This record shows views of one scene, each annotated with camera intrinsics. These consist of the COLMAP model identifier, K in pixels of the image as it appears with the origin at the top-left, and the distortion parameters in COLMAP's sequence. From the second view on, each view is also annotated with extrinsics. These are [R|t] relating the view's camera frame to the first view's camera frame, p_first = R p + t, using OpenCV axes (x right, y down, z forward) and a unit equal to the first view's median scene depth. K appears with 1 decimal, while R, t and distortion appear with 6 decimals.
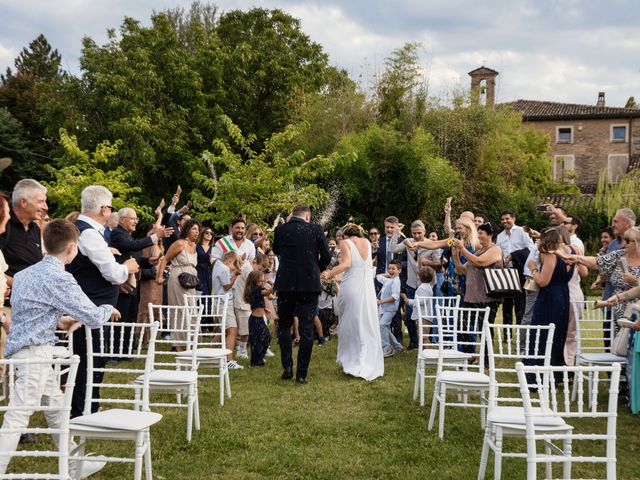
lens RADIAL K [[890.8, 0, 322.5], [0, 890.8, 242.4], [0, 0, 1]] dist [0.049351, 0.000000]
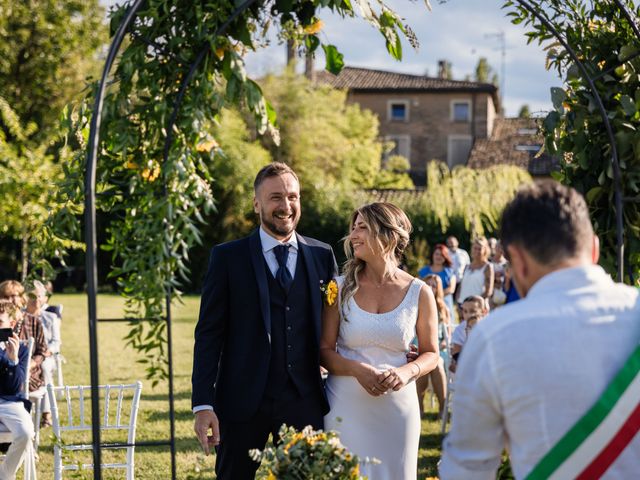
lens RADIAL K [[1299.6, 0, 321.7], [0, 1299.6, 238.9], [0, 0, 1]] dist [0.069596, 0.000000]
pose [[0.982479, -0.004662, 0.186317, -0.025843], [0.004357, 0.999988, 0.002048, -0.007712], [-0.186325, -0.001200, 0.982487, -0.196353]]
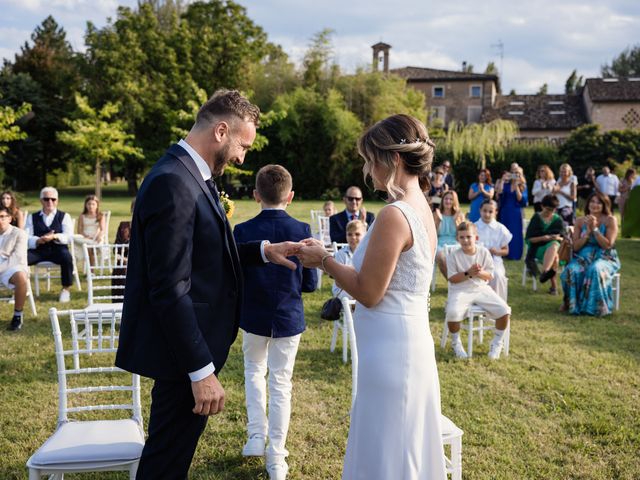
lens RADIAL K [[688.3, 0, 323.4], [0, 688.3, 233.9], [0, 0, 1]] dist [0.008362, 0.000000]
pose [[0.996862, -0.016785, 0.077355, 0.005557], [0.009297, 0.995322, 0.096161, -0.006212], [-0.078607, -0.095140, 0.992355, -0.094130]]
